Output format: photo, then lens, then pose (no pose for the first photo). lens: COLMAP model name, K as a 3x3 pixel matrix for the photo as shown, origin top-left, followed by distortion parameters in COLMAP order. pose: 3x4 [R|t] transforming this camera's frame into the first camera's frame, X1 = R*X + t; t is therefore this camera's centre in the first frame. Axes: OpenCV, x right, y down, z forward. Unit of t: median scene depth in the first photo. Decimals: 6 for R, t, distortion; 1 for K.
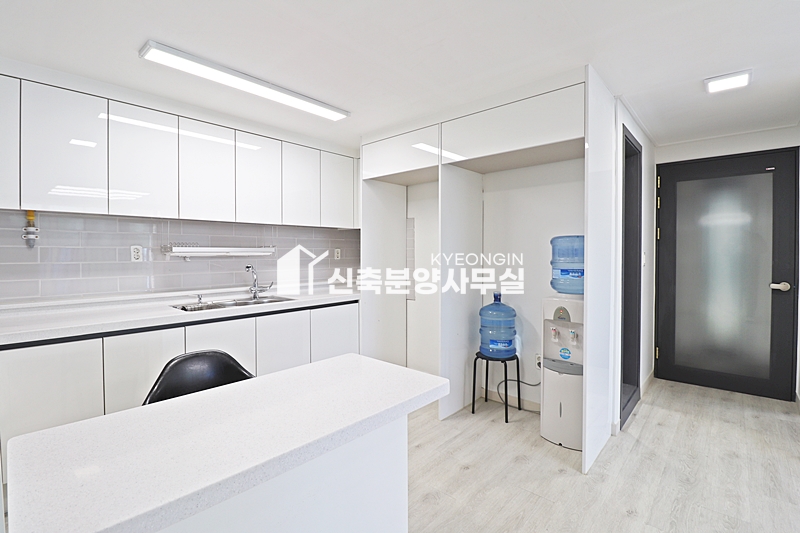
lens RADIAL K [[368.8, 0, 397.2], [0, 368.8, 257.7], [0, 0, 1]] dist [-0.003484, -0.011007]
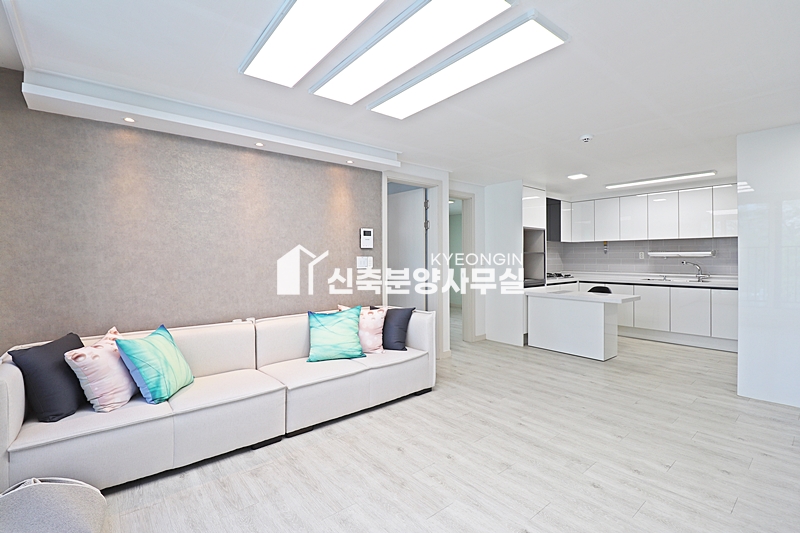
lens RADIAL K [[368.8, 0, 400.4], [0, 368.8, 259.8], [0, 0, 1]] dist [-0.003484, -0.011007]
pose [[-0.136411, 0.009604, -0.990606, 1.670855], [-0.008368, 0.999906, 0.010847, 0.004062], [0.990617, 0.009769, -0.136318, -0.167755]]
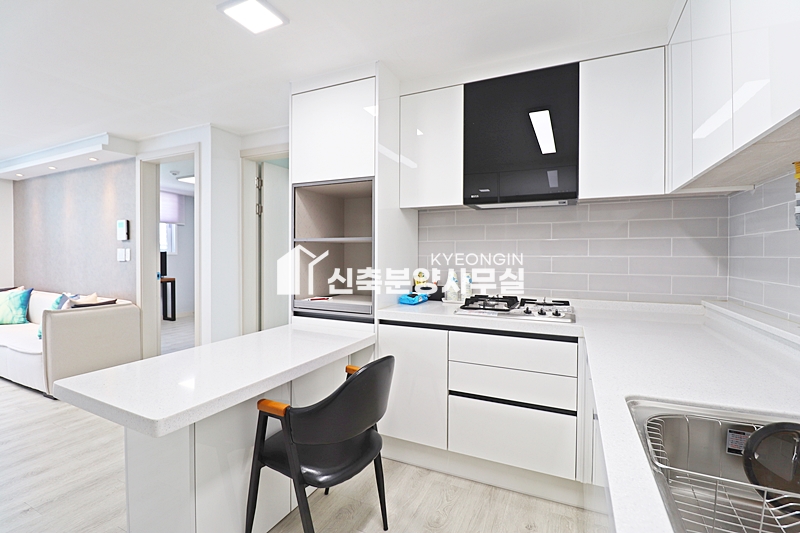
lens RADIAL K [[368.8, 0, 398.0], [0, 368.8, 258.6], [0, 0, 1]] dist [-0.003484, -0.011007]
pose [[-0.956875, 0.000485, -0.290499, -0.204840], [-0.006685, 0.999697, 0.023688, 0.006357], [0.290422, 0.024608, -0.956582, 1.071480]]
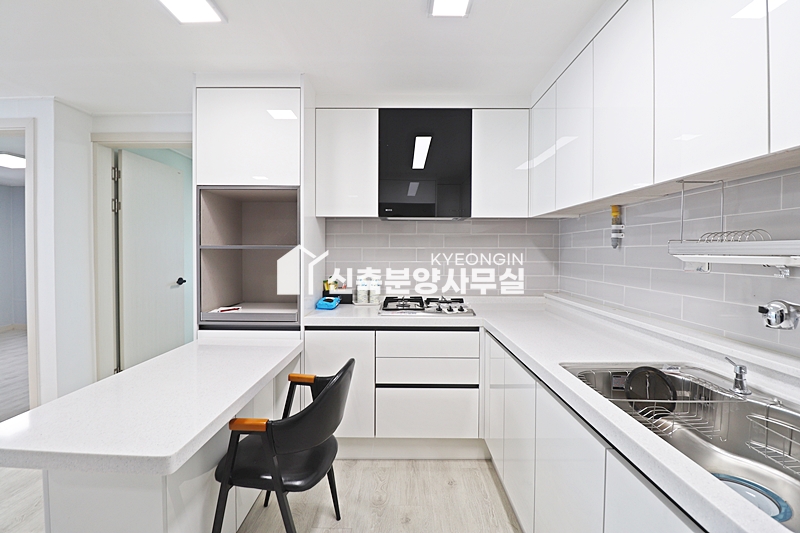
lens RADIAL K [[368.8, 0, 398.5], [0, 368.8, 259.2], [0, 0, 1]] dist [-0.003484, -0.011007]
pose [[-0.746100, 0.011822, -0.665729, -0.017930], [-0.010826, 0.999495, 0.029882, -0.016903], [0.665745, 0.029502, -0.745595, 1.045364]]
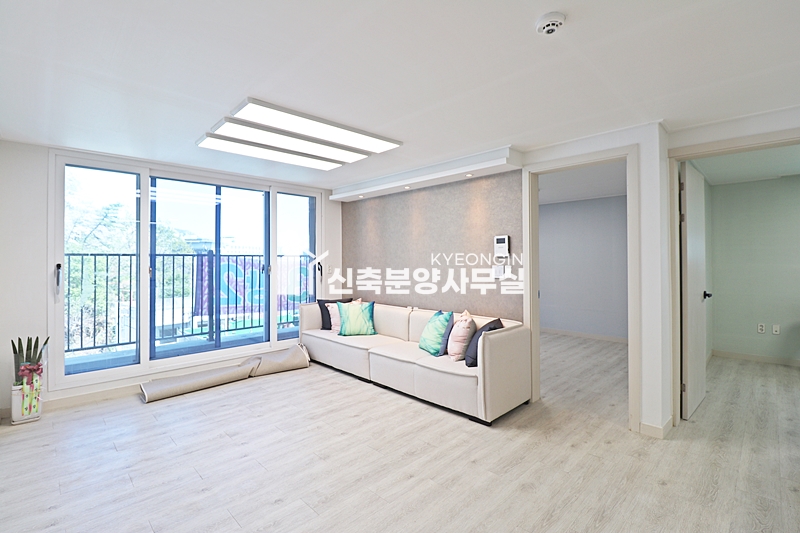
lens RADIAL K [[368.8, 0, 397.6], [0, 368.8, 255.8], [0, 0, 1]] dist [-0.003484, -0.011007]
pose [[-0.998409, 0.006443, 0.056019, 0.642603], [0.006451, 0.999979, -0.000021, -0.026861], [-0.056018, 0.000341, -0.998430, 0.814137]]
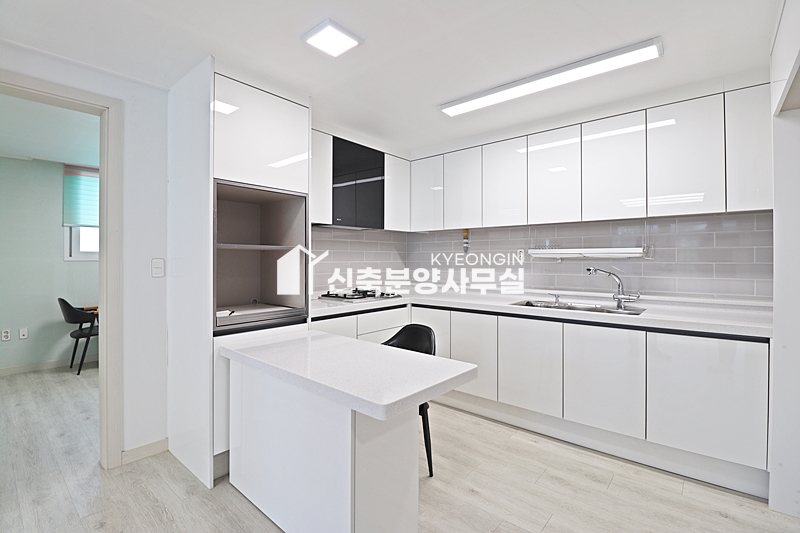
lens RADIAL K [[368.8, 0, 401.5], [0, 368.8, 258.5], [0, 0, 1]] dist [-0.003484, -0.011007]
pose [[0.032602, 0.000258, -0.999468, 0.497238], [-0.014313, 0.999898, -0.000209, 0.004462], [0.999366, 0.014312, 0.032603, 0.524419]]
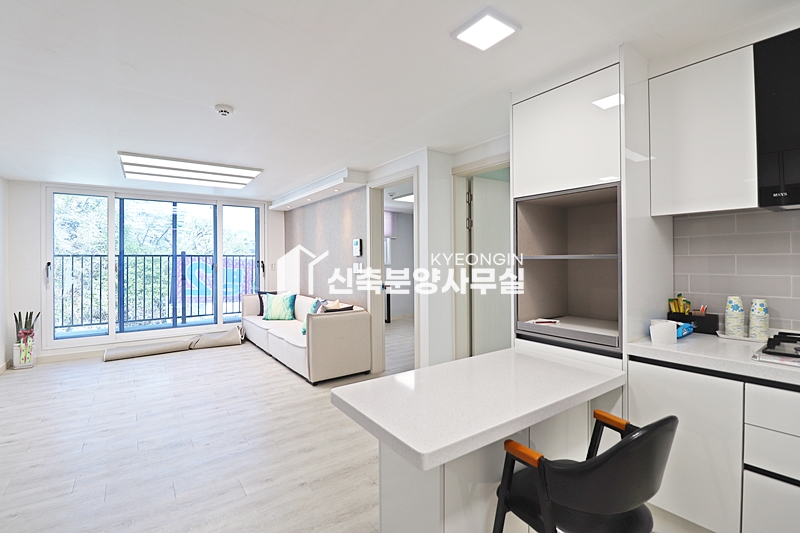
lens RADIAL K [[368.8, 0, 397.6], [0, 368.8, 258.7], [0, 0, 1]] dist [-0.003484, -0.011007]
pose [[-0.978267, 0.009043, 0.207150, -0.135585], [0.011085, 0.999901, 0.008698, -0.022439], [-0.207050, 0.010805, -0.978271, 1.023644]]
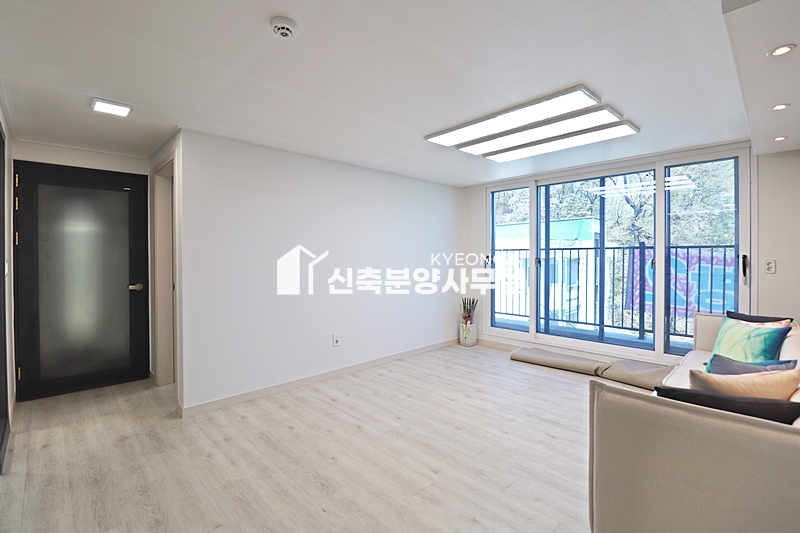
lens RADIAL K [[368.8, 0, 398.1], [0, 368.8, 260.8], [0, 0, 1]] dist [-0.003484, -0.011007]
pose [[0.069659, -0.011615, 0.997503, -0.121285], [0.015262, 0.999828, 0.010576, -0.009745], [-0.997454, 0.014487, 0.069824, 0.038037]]
